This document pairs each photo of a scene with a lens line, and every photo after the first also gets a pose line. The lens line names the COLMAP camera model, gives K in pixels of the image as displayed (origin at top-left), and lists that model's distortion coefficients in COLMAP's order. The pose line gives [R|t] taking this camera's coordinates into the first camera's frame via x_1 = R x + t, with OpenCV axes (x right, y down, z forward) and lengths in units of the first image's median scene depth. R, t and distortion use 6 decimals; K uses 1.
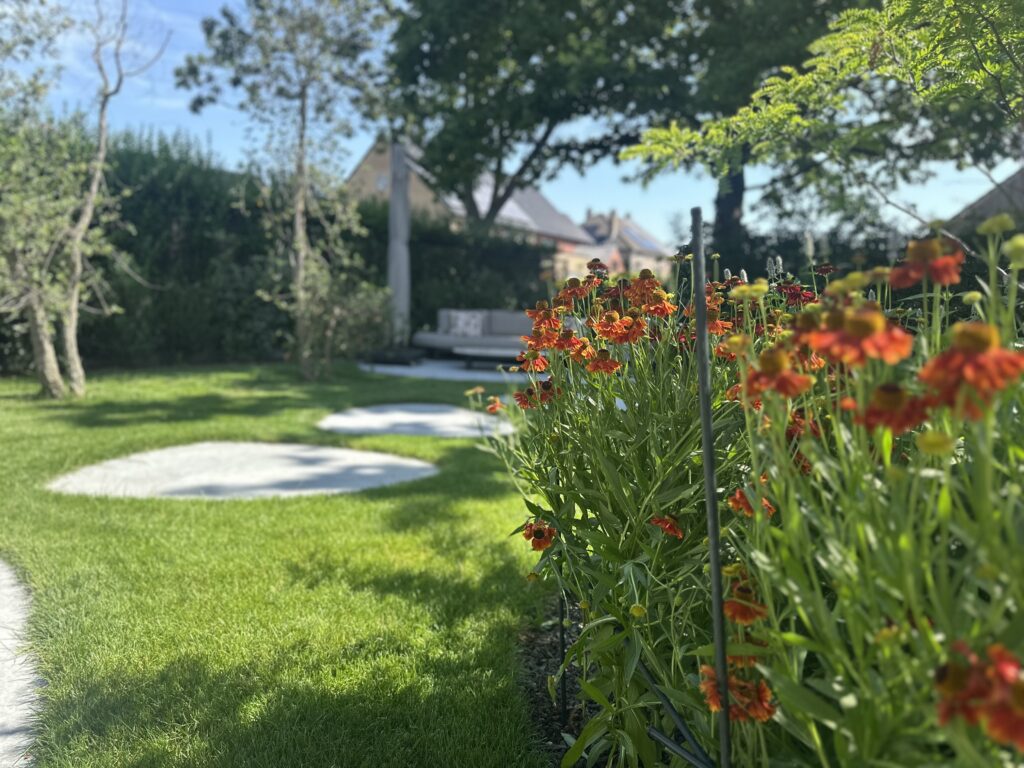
lens RADIAL K [[823.1, 0, 512.0], [0, 823.1, 384.0], [0, 0, 1]] dist [0.242322, -0.003963]
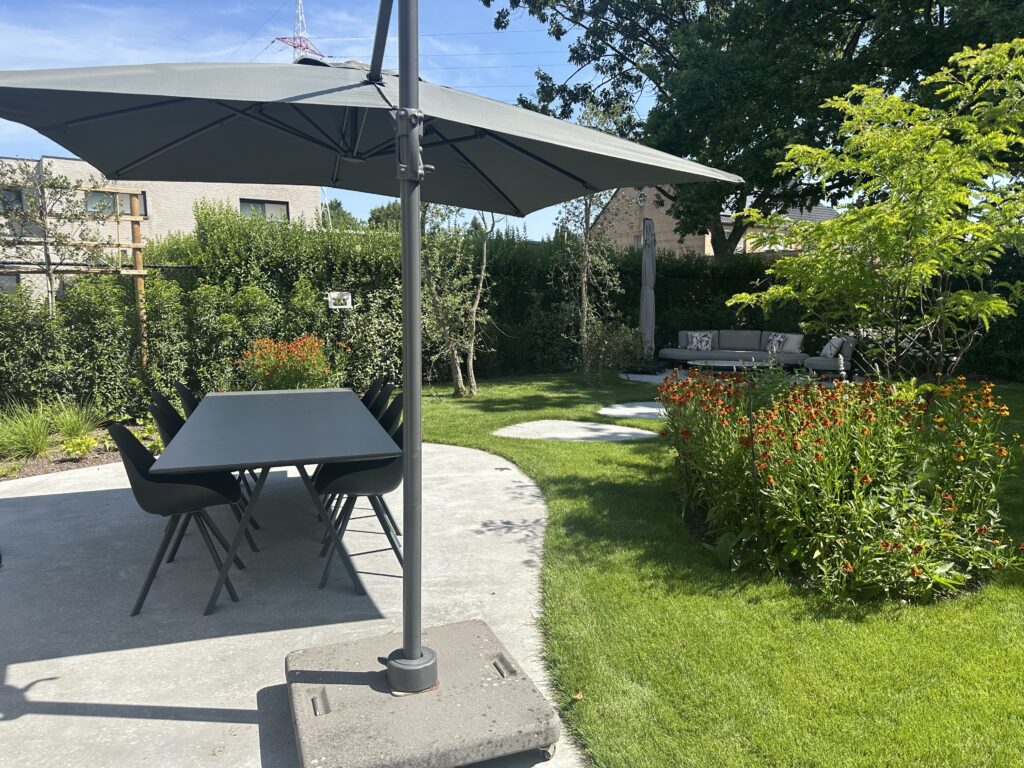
lens RADIAL K [[823.1, 0, 512.0], [0, 823.1, 384.0], [0, 0, 1]] dist [0.242322, -0.003963]
pose [[0.952235, 0.000780, -0.305364, 0.112952], [0.000575, 0.999990, 0.004349, -0.017508], [0.305365, -0.004317, 0.952226, -0.622025]]
